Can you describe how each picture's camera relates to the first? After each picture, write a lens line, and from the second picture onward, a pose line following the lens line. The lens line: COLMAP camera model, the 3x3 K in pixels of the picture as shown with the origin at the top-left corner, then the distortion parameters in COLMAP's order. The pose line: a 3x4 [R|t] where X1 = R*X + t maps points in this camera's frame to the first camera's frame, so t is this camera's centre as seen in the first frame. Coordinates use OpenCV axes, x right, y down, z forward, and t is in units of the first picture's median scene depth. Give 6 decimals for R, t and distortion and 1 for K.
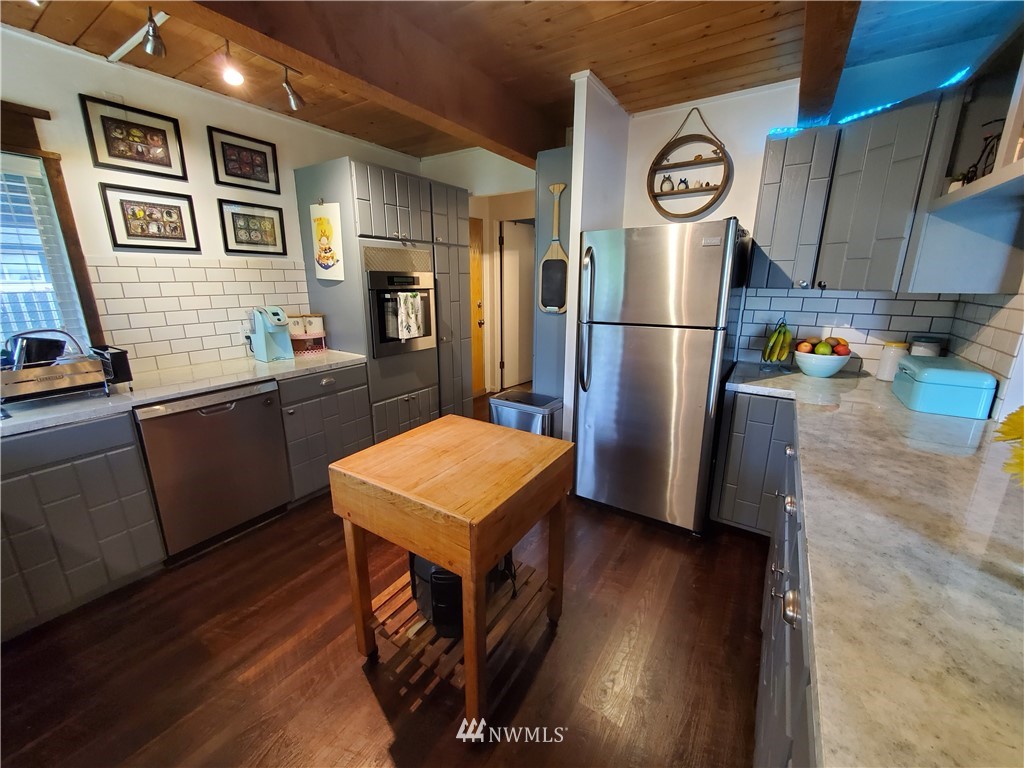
lens RADIAL K [[409.1, 0, 509.5], [0, 409.1, 381.2], [0, 0, 1]] dist [0.001294, 0.000227]
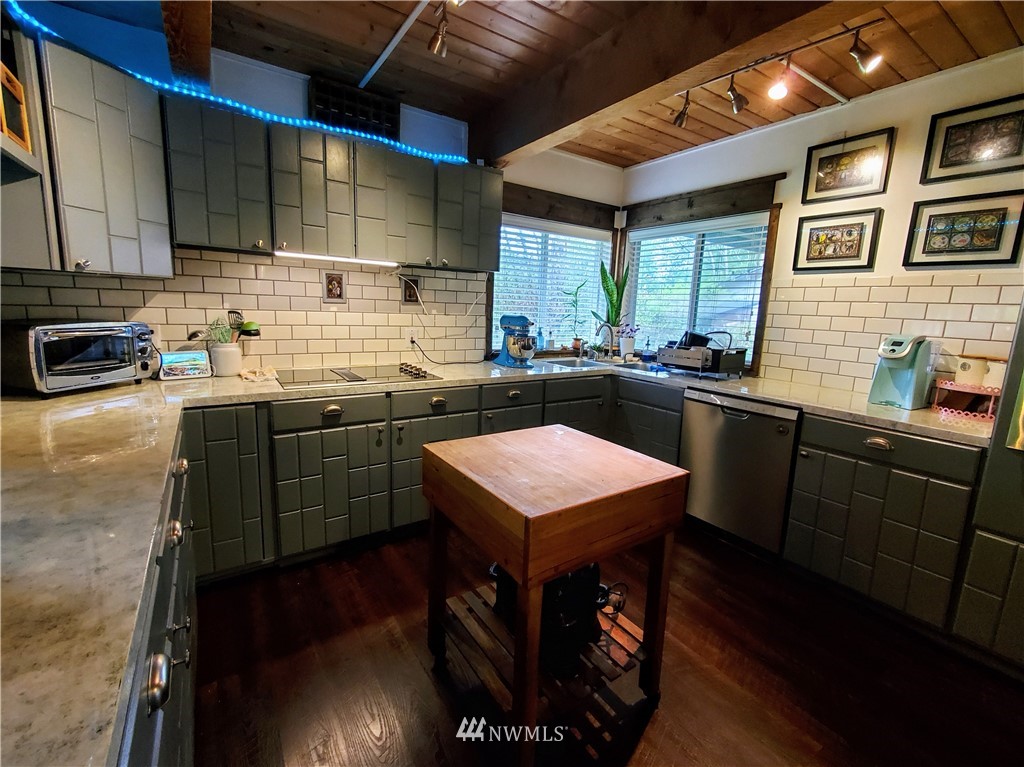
lens RADIAL K [[448.3, 0, 510.8], [0, 448.3, 379.3], [0, 0, 1]] dist [0.009497, 0.000377]
pose [[-0.390655, 0.134762, -0.910619, 0.520540], [-0.266053, 0.930480, 0.251838, -0.141478], [0.881251, 0.340655, -0.327643, 0.770647]]
